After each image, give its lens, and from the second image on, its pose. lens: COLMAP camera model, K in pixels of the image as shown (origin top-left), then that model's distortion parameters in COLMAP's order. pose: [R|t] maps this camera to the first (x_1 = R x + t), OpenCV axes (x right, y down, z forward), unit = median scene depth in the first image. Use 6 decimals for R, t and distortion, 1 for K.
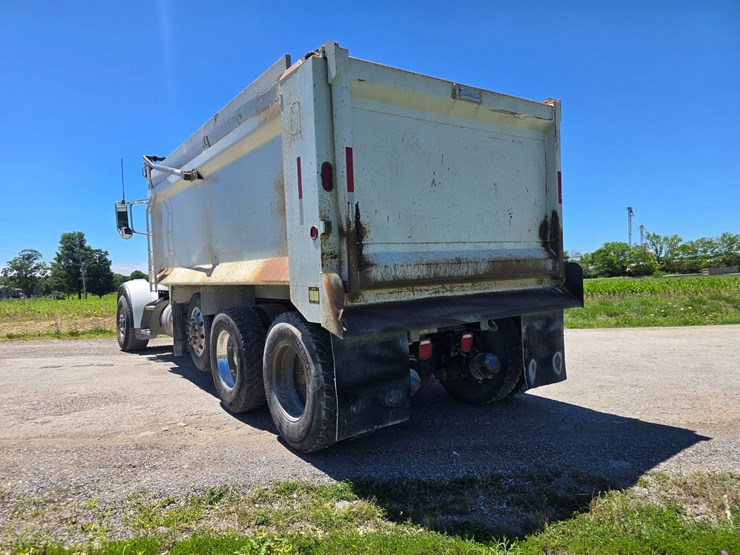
lens RADIAL K [[503.9, 0, 360.9], [0, 503.9, 286.9], [0, 0, 1]] dist [0.055662, -0.051123]
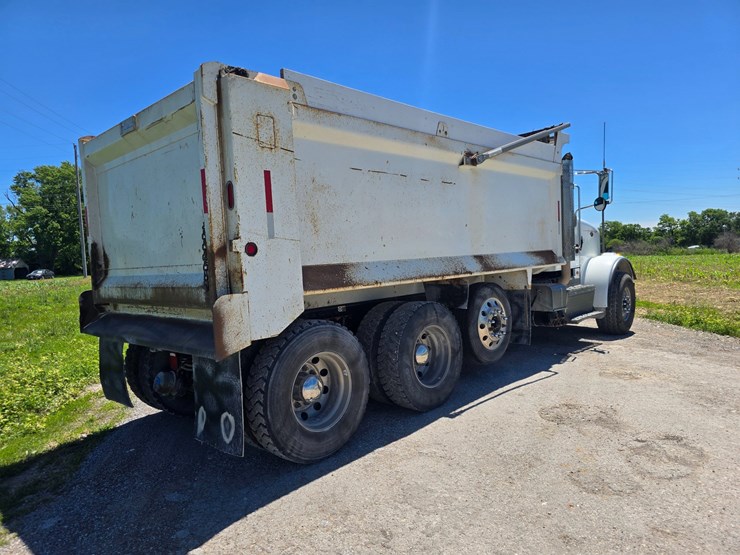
lens RADIAL K [[503.9, 0, 360.9], [0, 503.9, 286.9], [0, 0, 1]] dist [0.055662, -0.051123]
pose [[0.199595, 0.092720, -0.975482, 1.286647], [0.013091, 0.995172, 0.097270, -0.141178], [0.979791, -0.032185, 0.197417, 1.193192]]
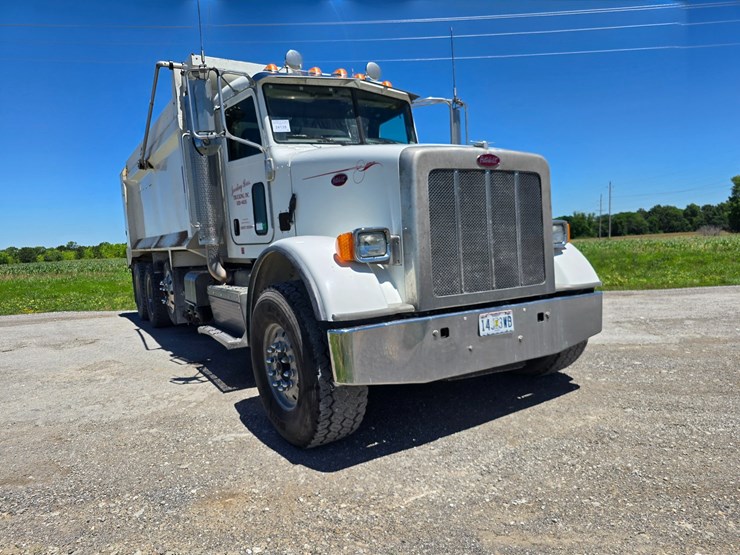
lens RADIAL K [[517.7, 0, 365.9], [0, 517.7, 283.4], [0, 0, 1]] dist [0.020946, -0.006542]
pose [[-0.994814, 0.076640, 0.066868, -0.825000], [0.083499, 0.990782, 0.106669, -0.055166], [-0.058077, 0.111699, -0.992044, 3.562413]]
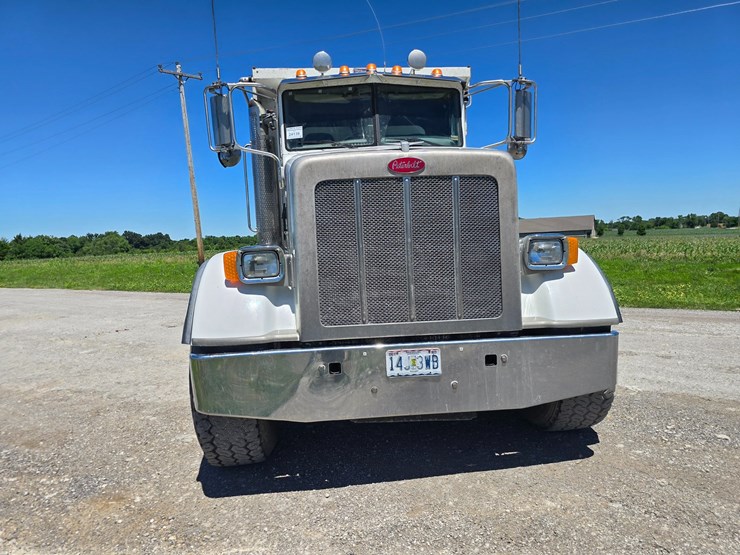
lens RADIAL K [[508.8, 0, 371.8], [0, 508.8, 281.2], [0, 0, 1]] dist [0.065223, -0.062916]
pose [[-0.864124, 0.023451, 0.502732, -1.275185], [0.079760, 0.992671, 0.090790, -0.058556], [-0.496918, 0.118551, -0.859661, 3.323522]]
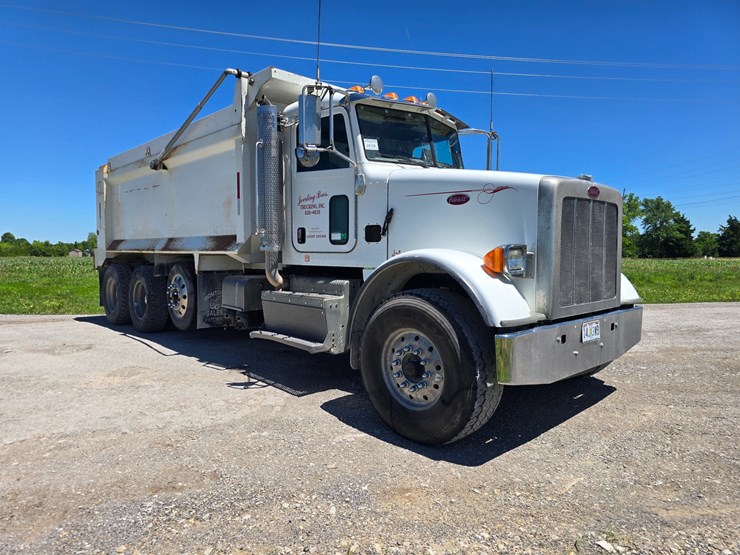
lens RADIAL K [[499.5, 0, 368.7], [0, 499.5, 274.0], [0, 0, 1]] dist [0.055777, -0.048090]
pose [[-0.988826, 0.041062, -0.143309, -0.419065], [0.030226, 0.996573, 0.076993, -0.077596], [0.145979, 0.071802, -0.986679, 3.589969]]
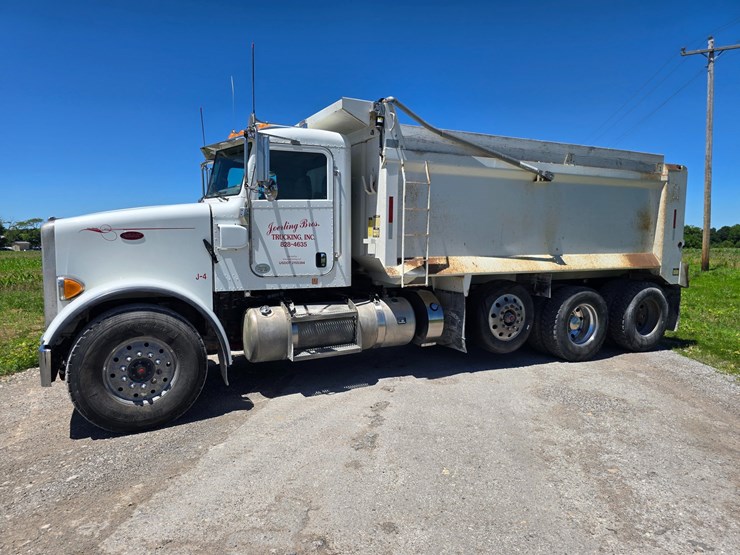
lens RADIAL K [[508.8, 0, 371.8], [0, 508.8, 281.2], [0, 0, 1]] dist [0.065223, -0.062916]
pose [[0.109777, -0.053867, 0.992495, -2.149340], [0.016644, 0.998490, 0.052352, -0.072813], [-0.993817, 0.010772, 0.110508, 1.771946]]
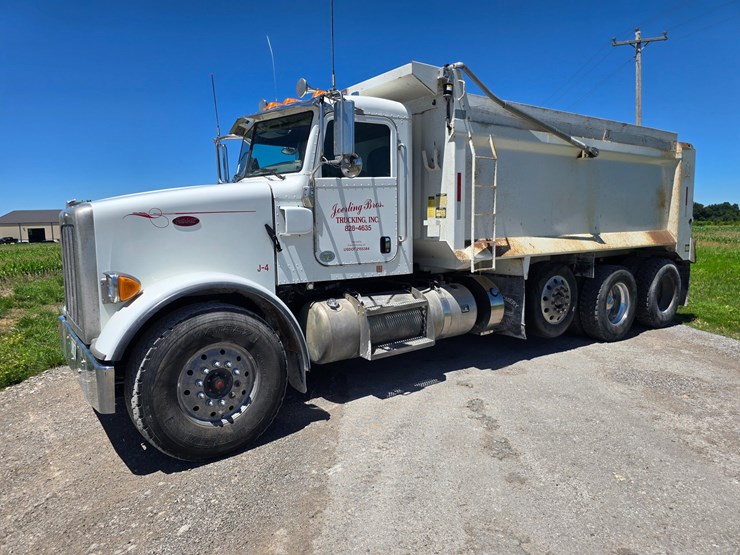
lens RADIAL K [[506.8, 0, 370.3], [0, 506.8, 271.6], [0, 0, 1]] dist [0.057102, -0.055588]
pose [[-0.040006, -0.060802, 0.997348, -2.017890], [0.044626, 0.997042, 0.062573, -0.074478], [-0.998202, 0.047011, -0.037175, 2.144594]]
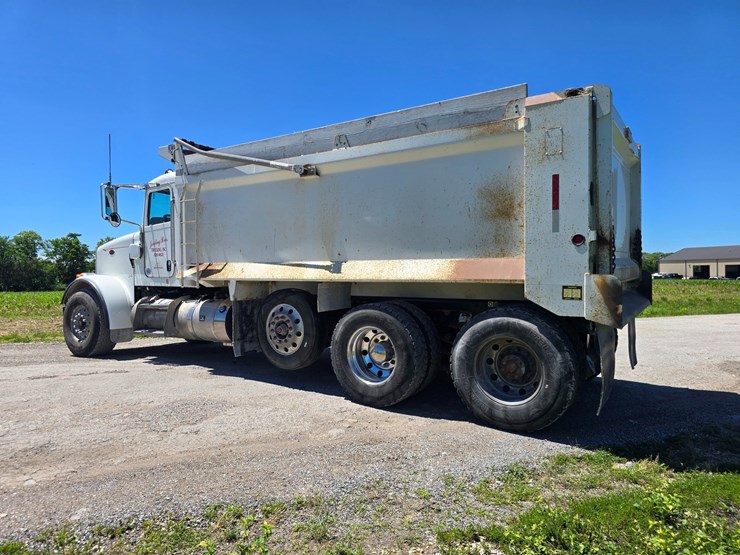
lens RADIAL K [[506.5, 0, 361.1], [0, 506.5, 274.0], [0, 0, 1]] dist [0.054593, -0.051642]
pose [[0.929697, 0.023102, 0.367600, -0.830038], [-0.014066, 0.999530, -0.027243, 0.010139], [-0.368056, 0.020157, 0.929585, 0.065227]]
